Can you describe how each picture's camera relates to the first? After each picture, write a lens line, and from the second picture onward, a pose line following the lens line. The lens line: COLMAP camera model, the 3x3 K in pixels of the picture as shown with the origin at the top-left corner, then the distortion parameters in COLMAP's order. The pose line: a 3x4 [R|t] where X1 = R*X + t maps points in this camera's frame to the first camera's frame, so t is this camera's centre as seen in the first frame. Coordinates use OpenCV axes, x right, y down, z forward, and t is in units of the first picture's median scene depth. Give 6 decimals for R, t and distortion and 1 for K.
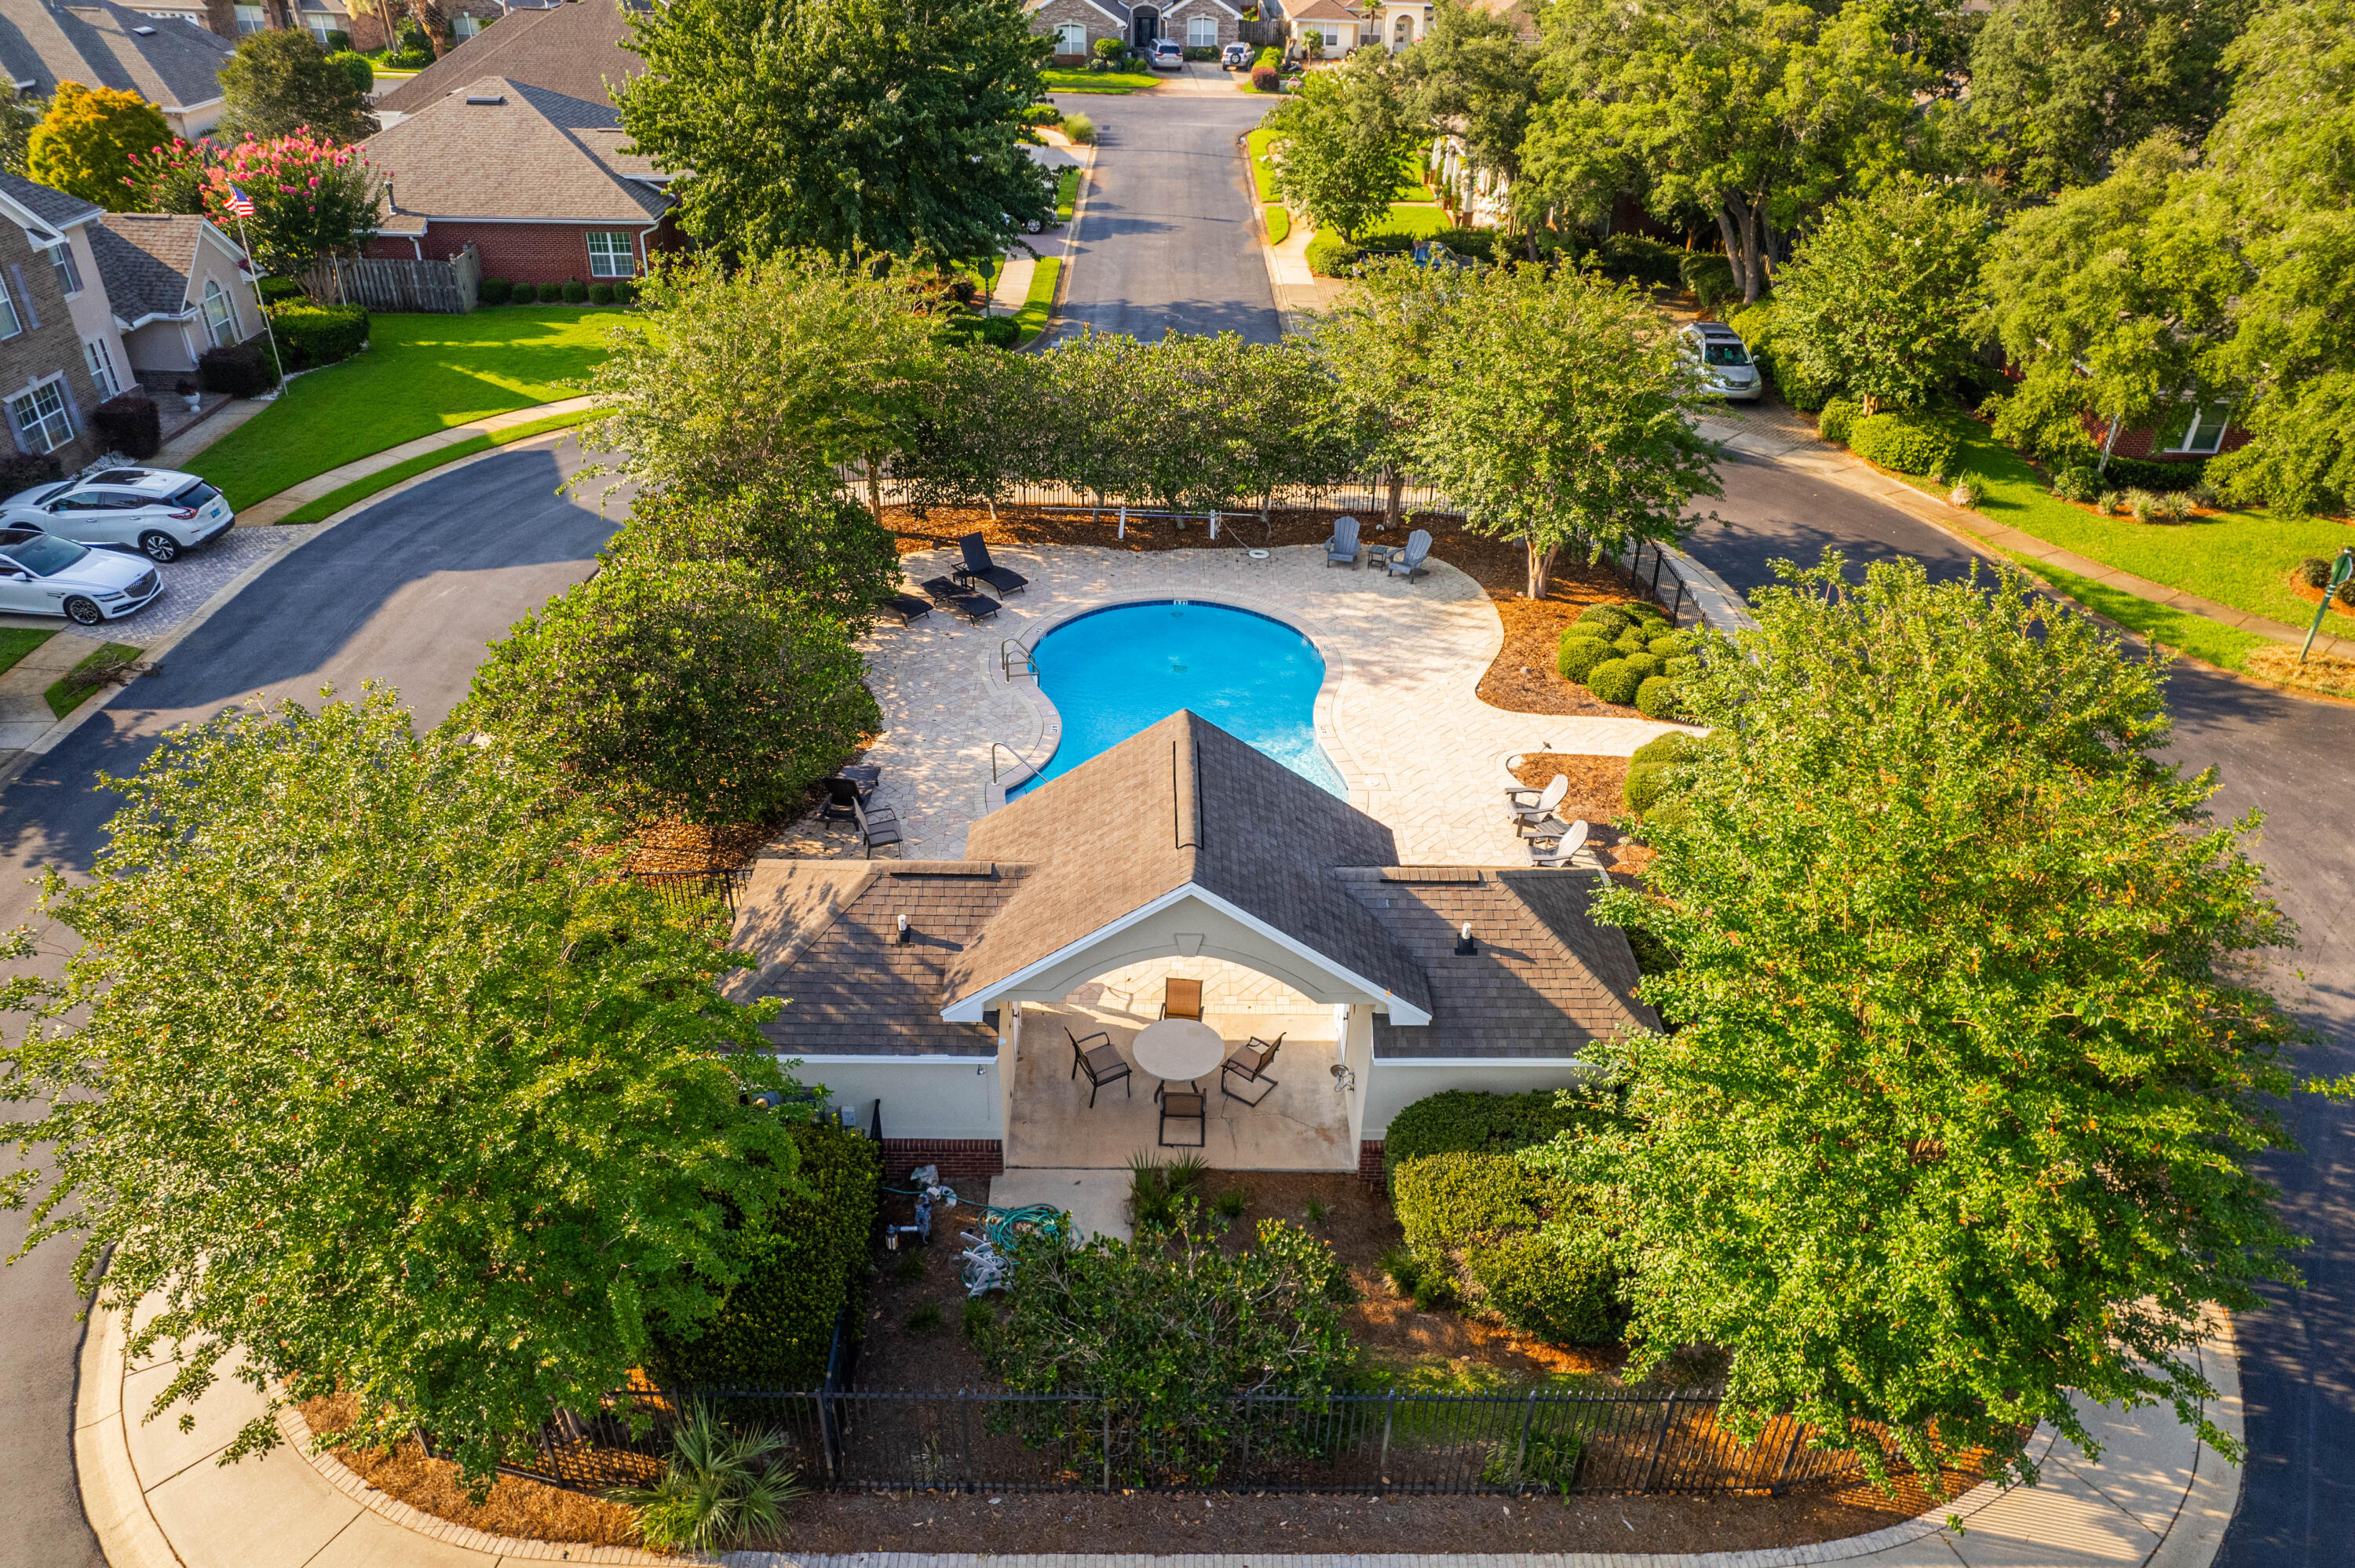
lens RADIAL K [[1608.2, 0, 1214.2], [0, 1608.2, 783.3], [0, 0, 1]] dist [-0.096738, 0.094979]
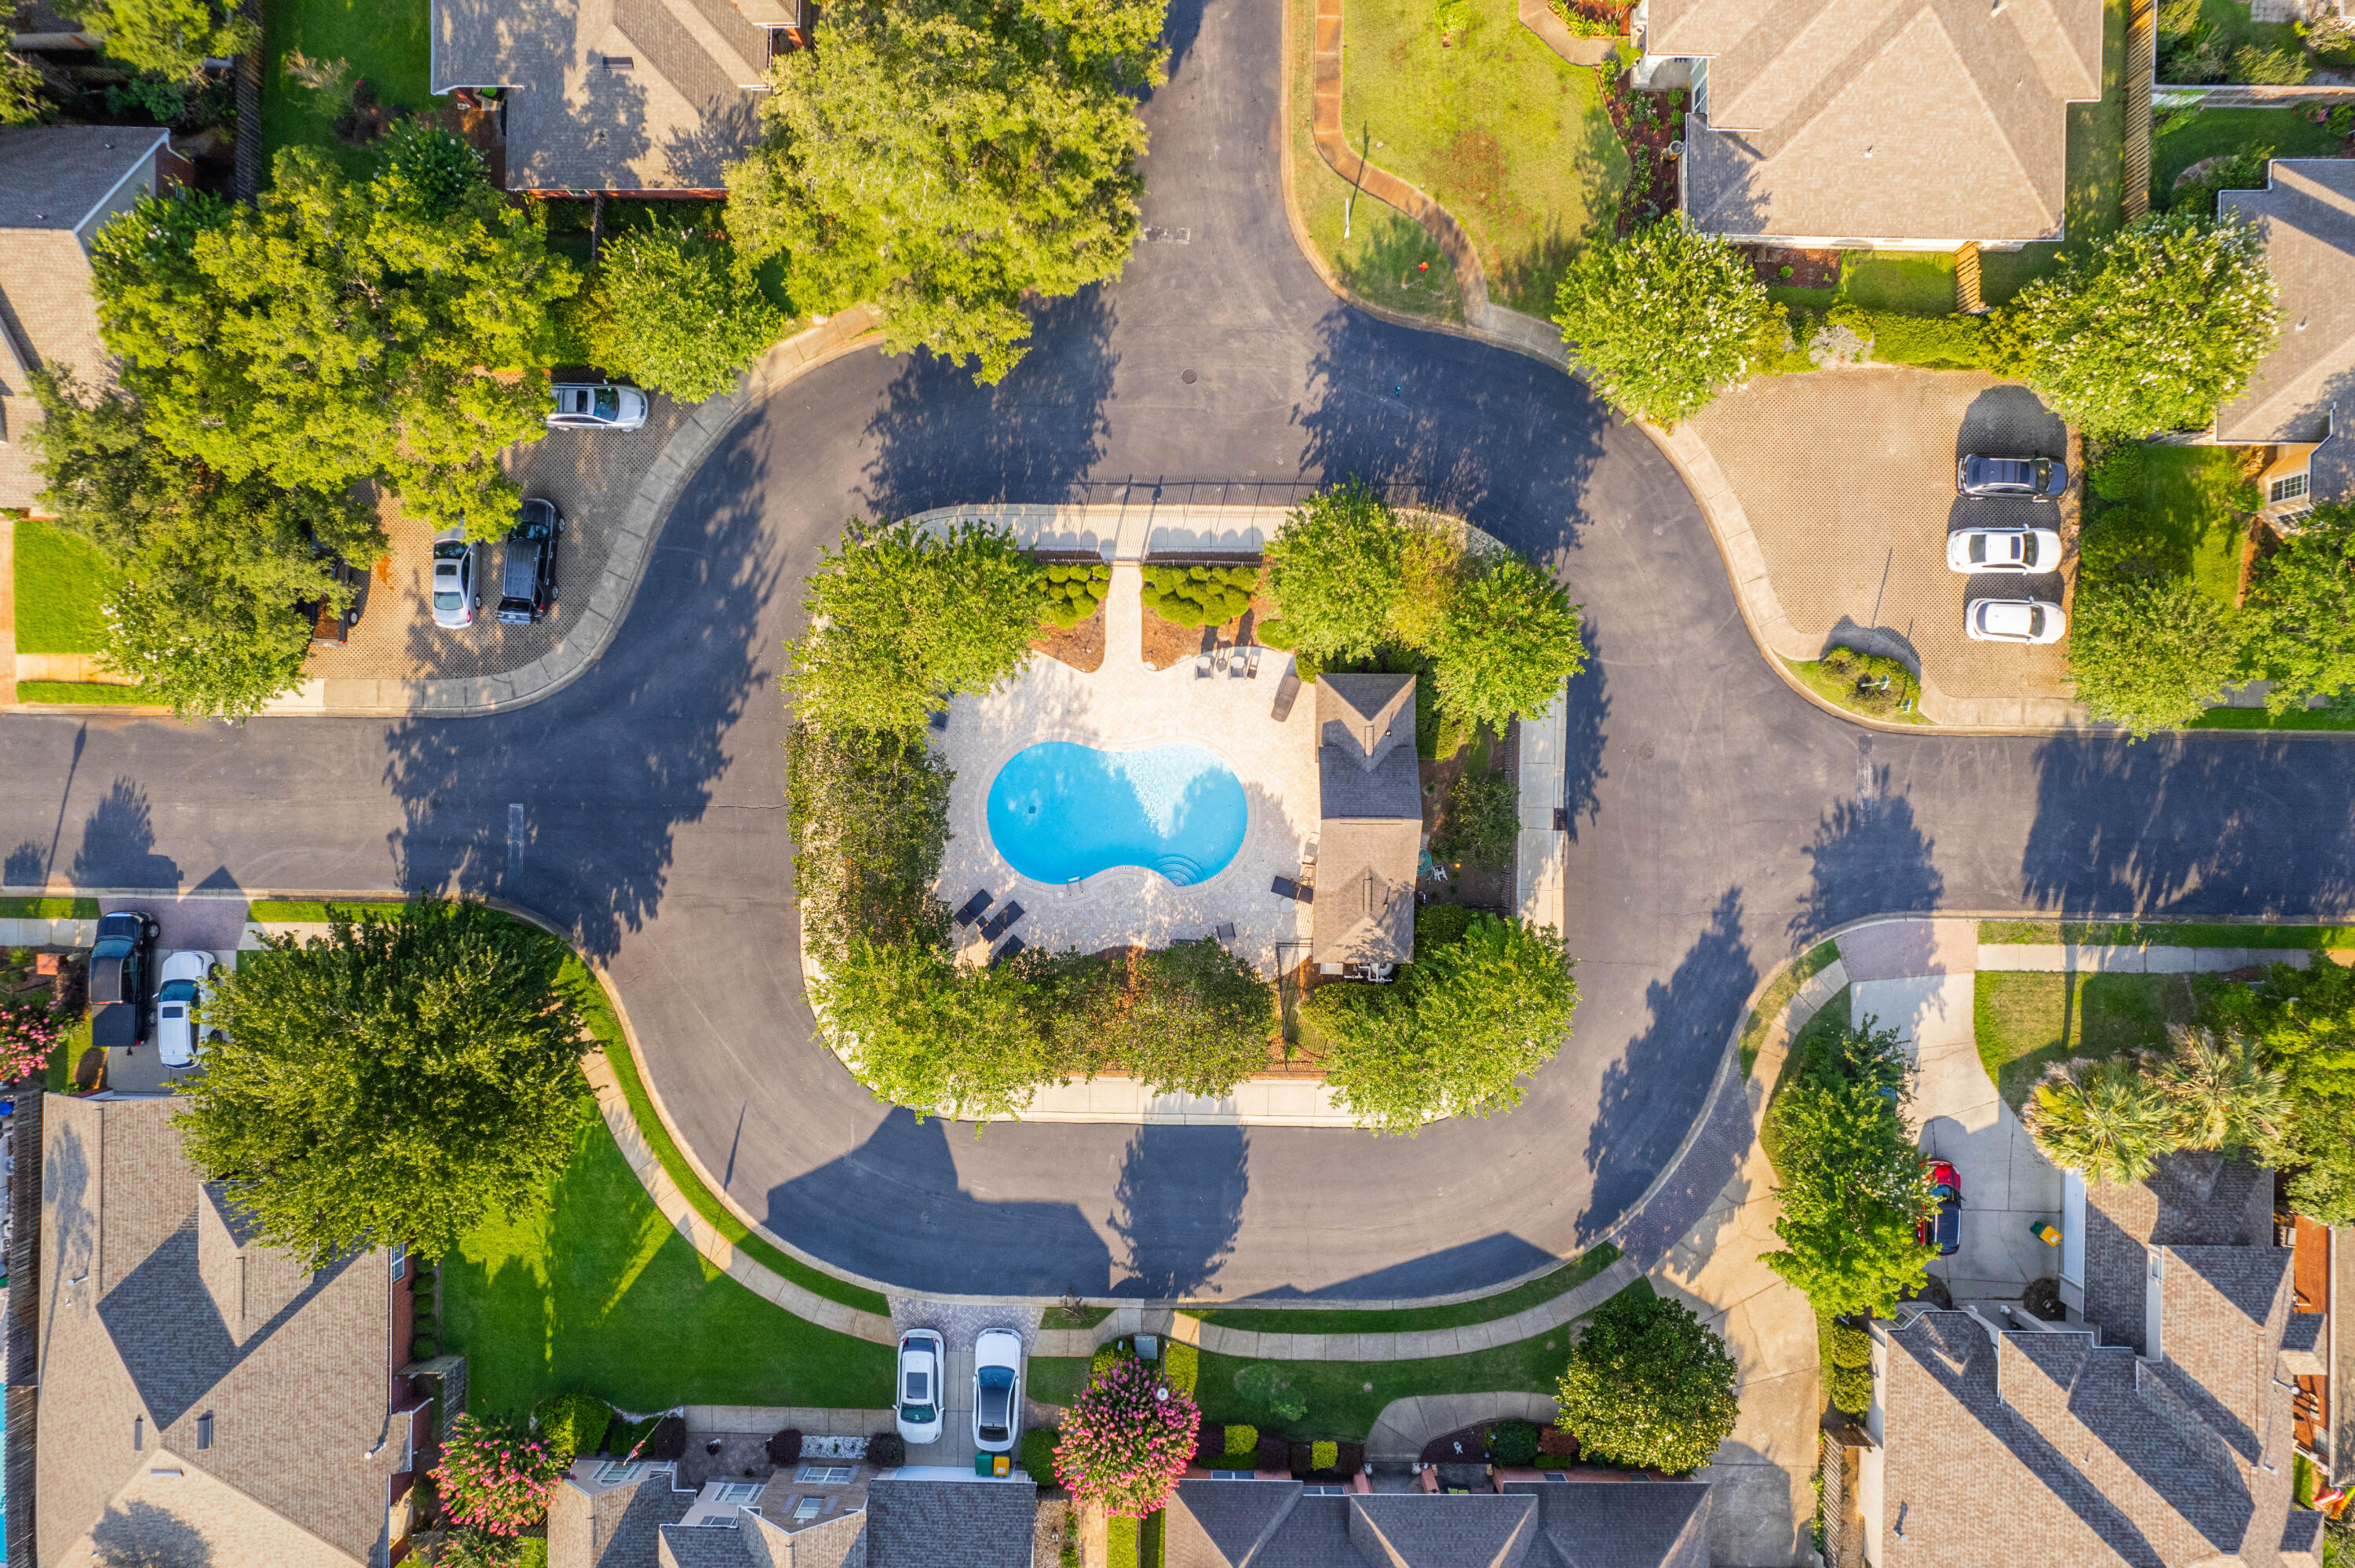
lens RADIAL K [[1529.5, 0, 1175.5], [0, 1529.5, 757.5], [0, 0, 1]] dist [-0.089768, 0.083350]
pose [[0.039640, -0.998399, -0.040354, 0.131484], [0.540607, -0.012536, 0.841182, -1.648554], [-0.840341, -0.055160, 0.539245, -0.182564]]
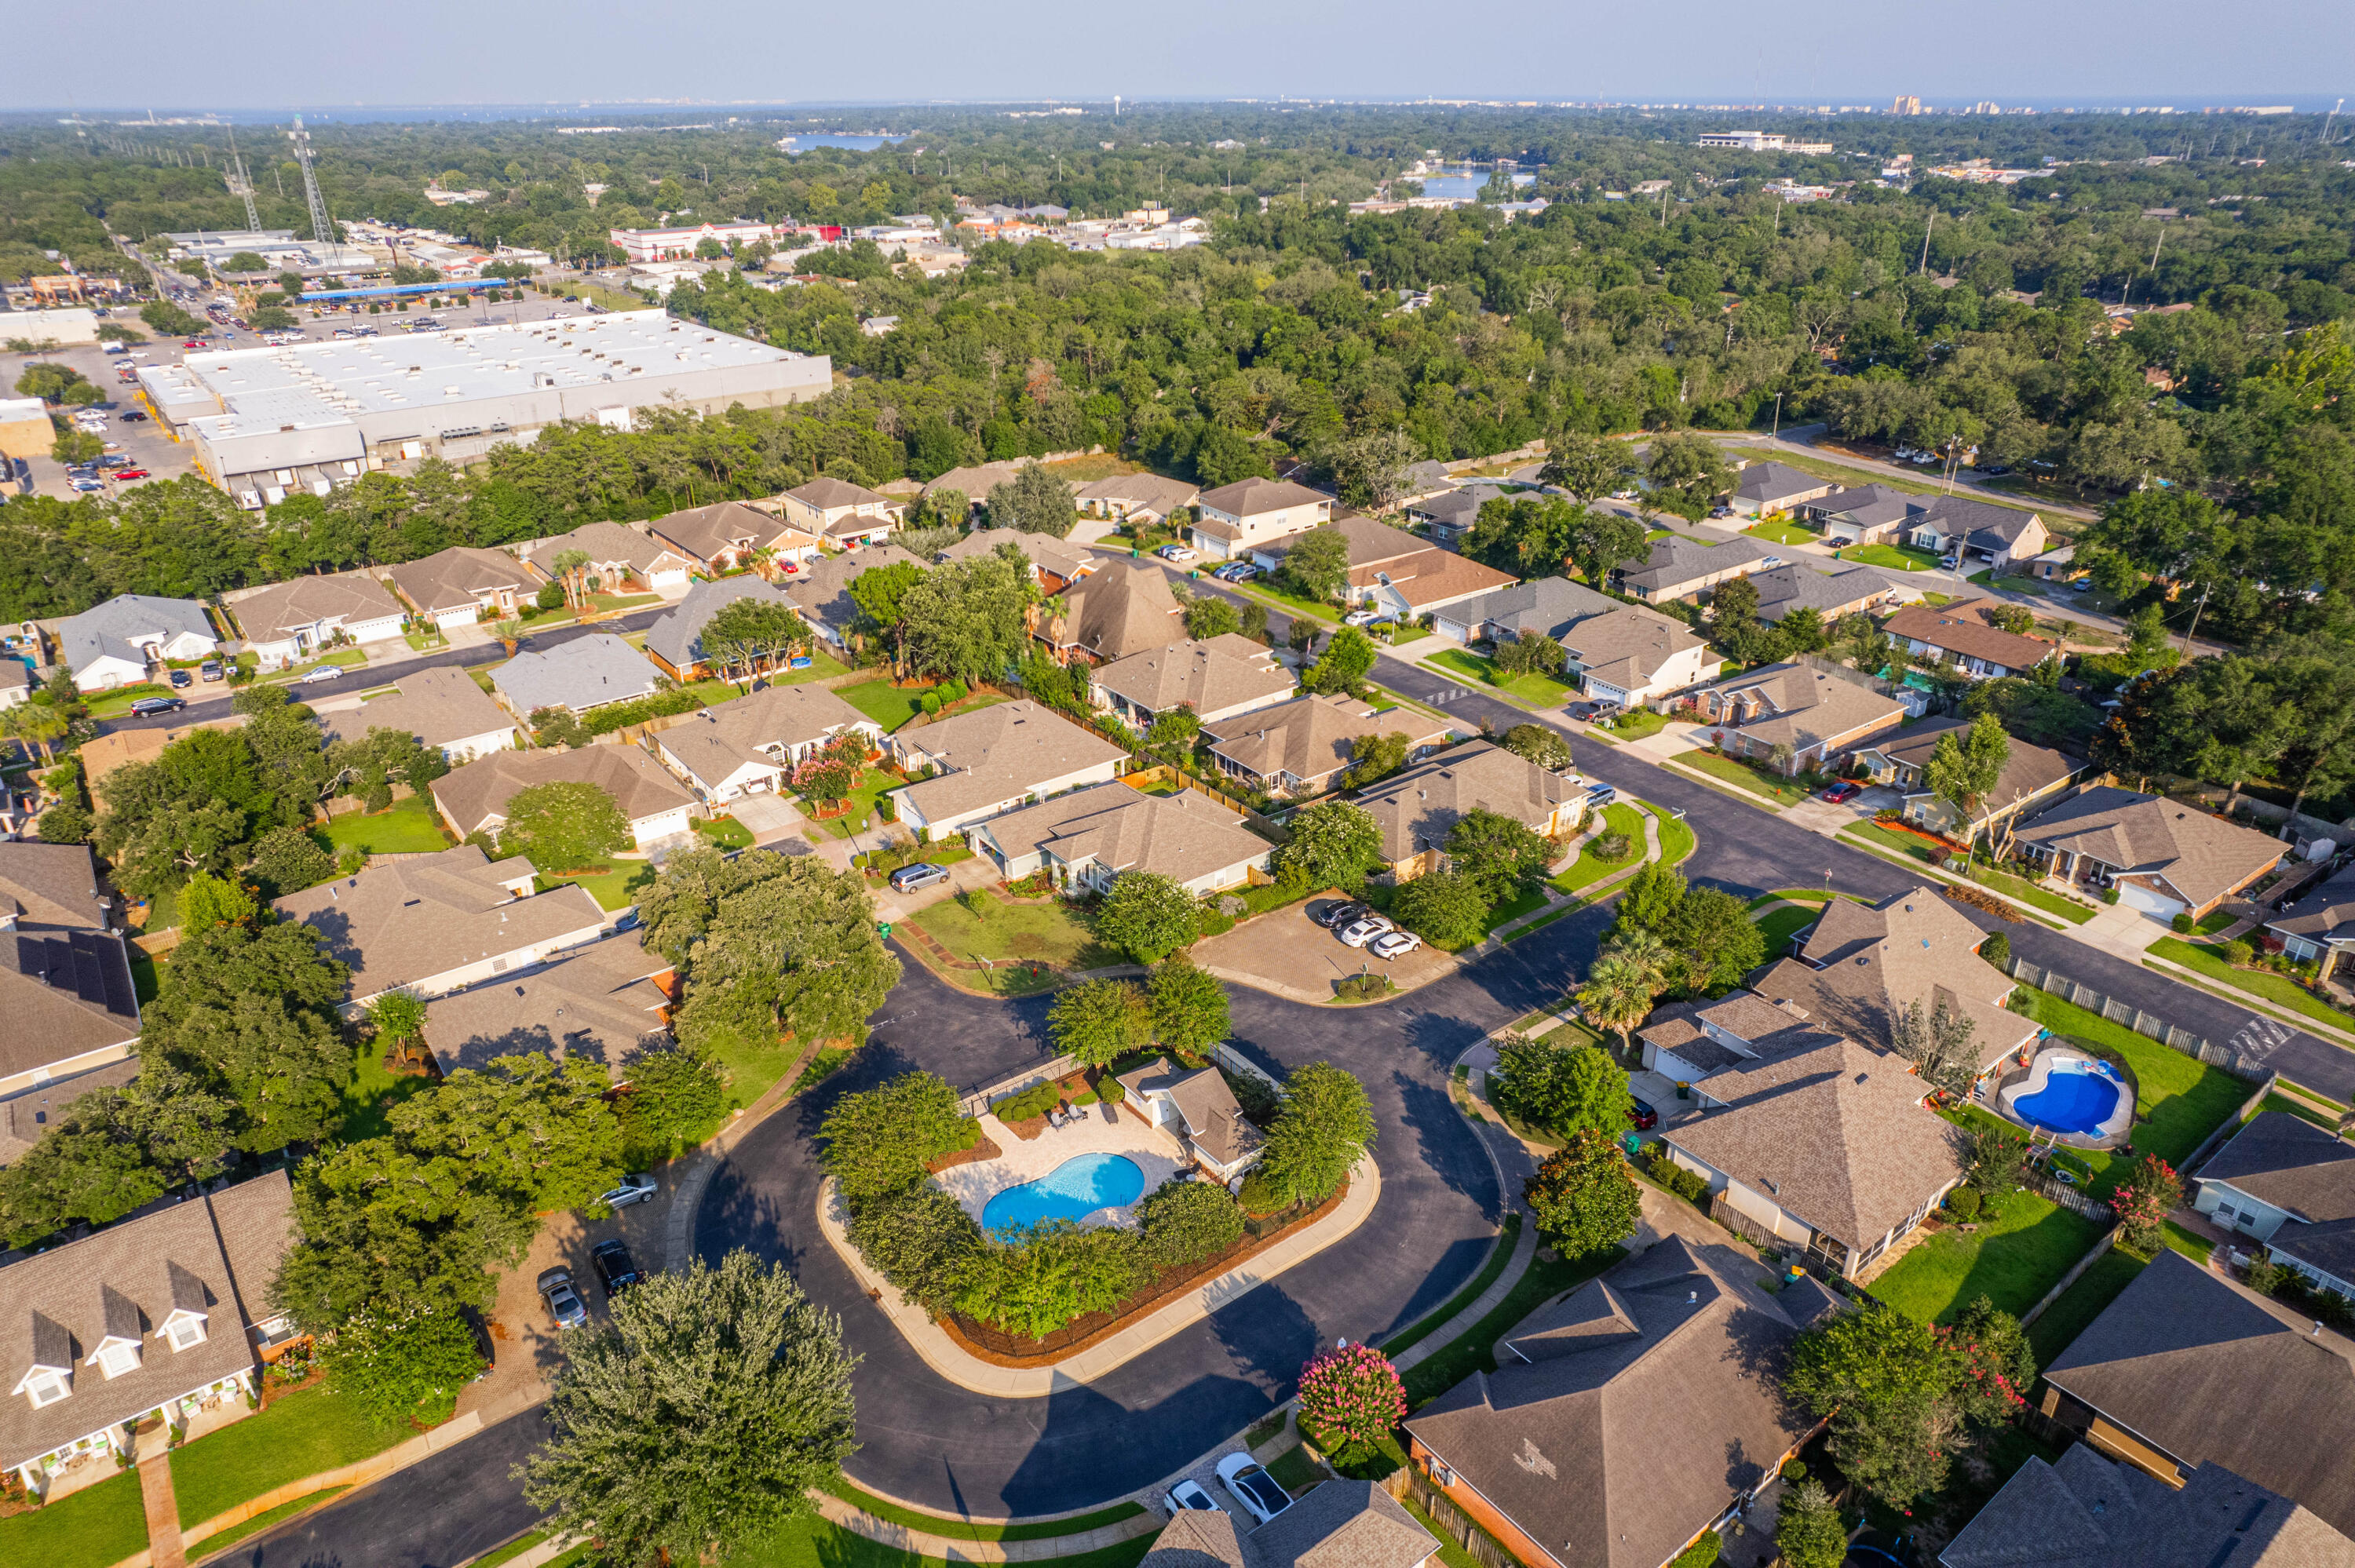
lens RADIAL K [[1529.5, 0, 1175.5], [0, 1529.5, 757.5], [0, 0, 1]] dist [-0.089768, 0.083350]
pose [[-0.583419, -0.359059, 0.728490, -1.984714], [0.421022, 0.633327, 0.649336, -2.400167], [-0.694523, 0.685546, -0.218323, 0.843600]]
